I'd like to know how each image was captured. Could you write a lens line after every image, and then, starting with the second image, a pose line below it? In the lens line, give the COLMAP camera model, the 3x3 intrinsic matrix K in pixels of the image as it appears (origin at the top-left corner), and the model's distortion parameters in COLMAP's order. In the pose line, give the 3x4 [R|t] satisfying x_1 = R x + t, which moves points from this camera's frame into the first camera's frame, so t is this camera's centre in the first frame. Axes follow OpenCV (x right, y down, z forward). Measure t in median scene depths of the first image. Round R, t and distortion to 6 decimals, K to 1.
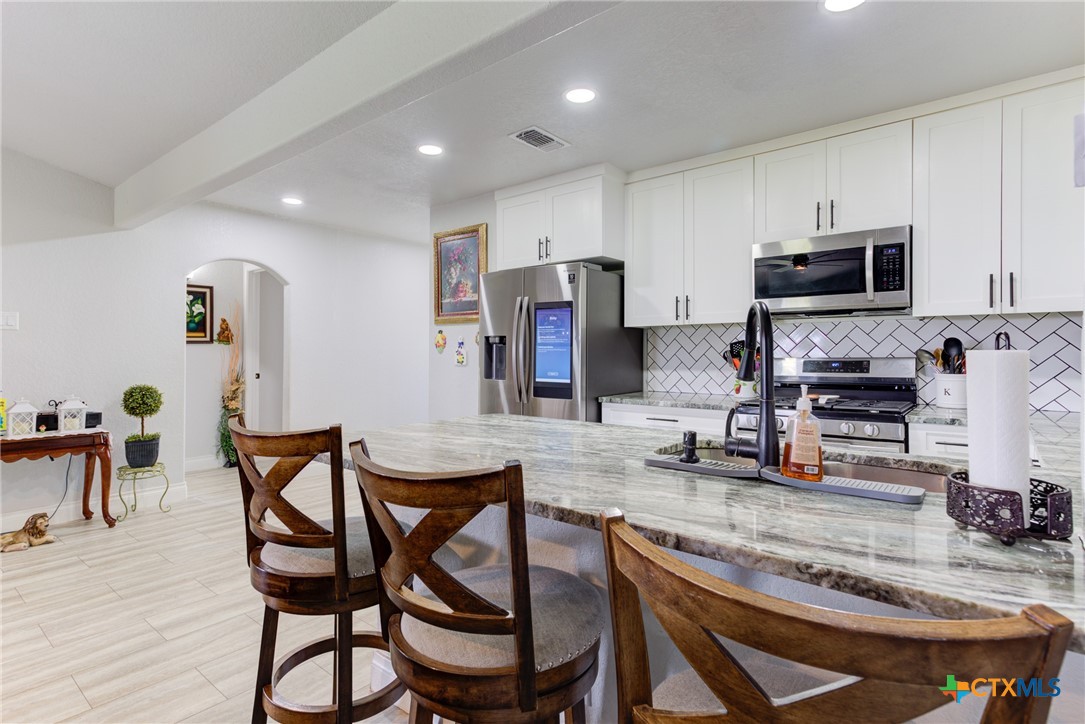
lens RADIAL K [[553.7, 0, 542.7], [0, 553.7, 347.3], [0, 0, 1]] dist [0.019081, -0.000008]
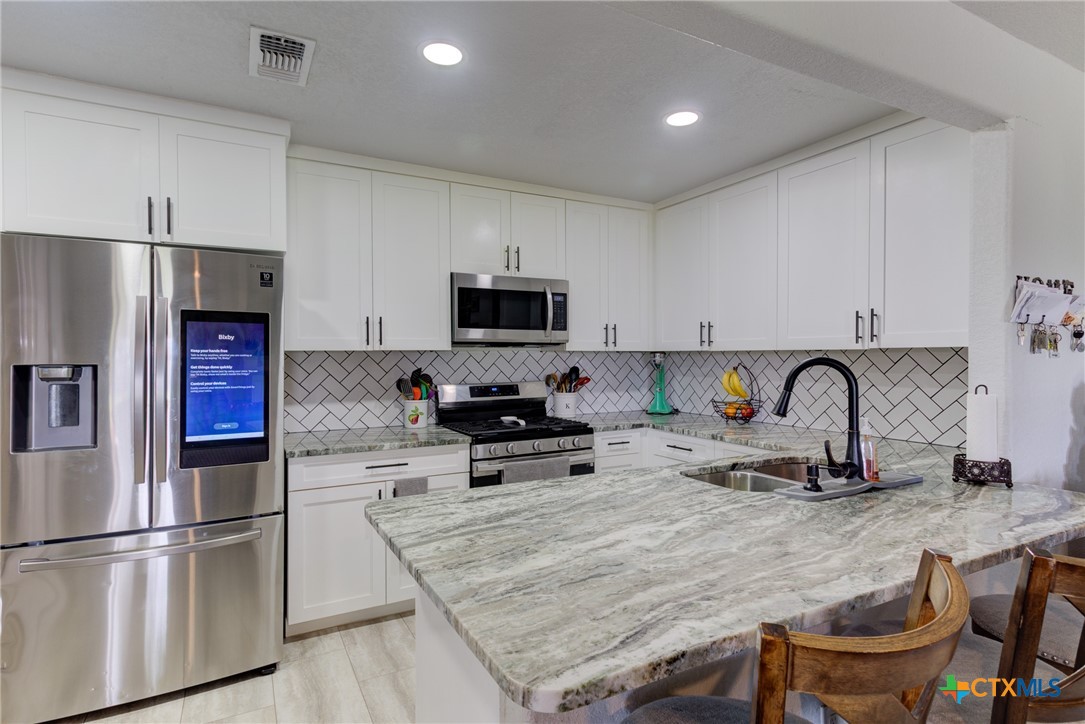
lens RADIAL K [[565.1, 0, 574.8], [0, 565.1, 360.1], [0, 0, 1]] dist [0.000253, 0.000121]
pose [[0.346824, -0.004522, 0.937919, -0.506106], [-0.005336, 0.999963, 0.006795, -0.037553], [-0.937915, -0.007362, 0.346787, 0.463715]]
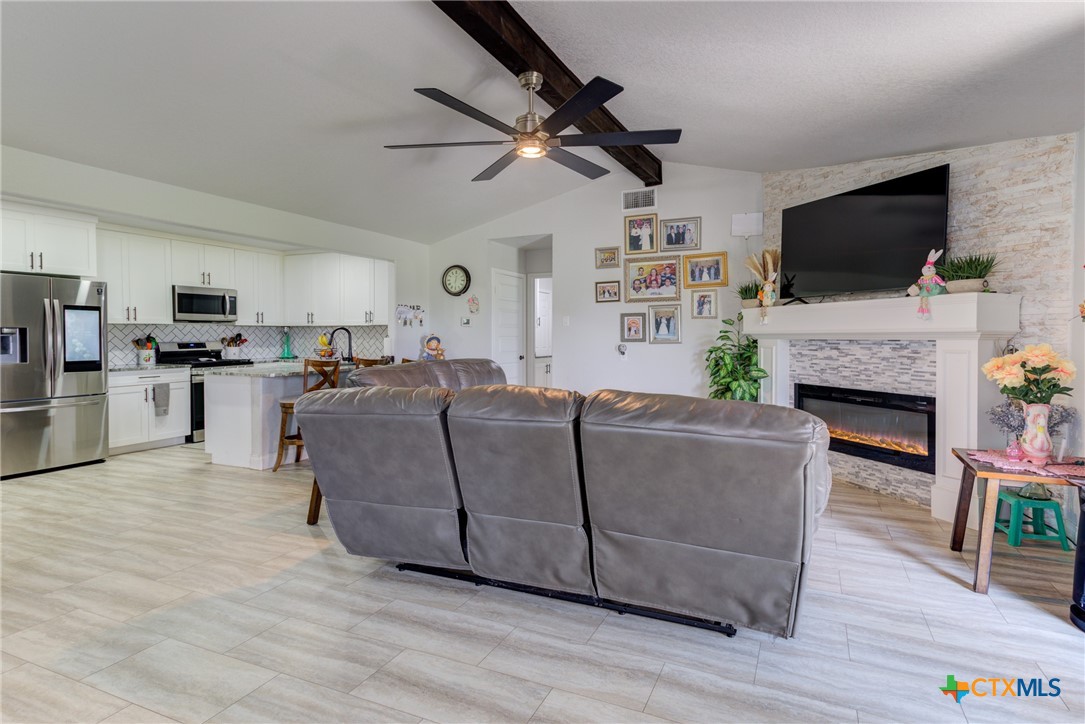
lens RADIAL K [[553.7, 0, 542.7], [0, 553.7, 347.3], [0, 0, 1]] dist [0.019081, -0.000008]
pose [[-0.233615, -0.018300, 0.972157, -1.941511], [-0.005021, 0.999832, 0.017615, -0.004057], [-0.972316, -0.000766, -0.233668, 0.192029]]
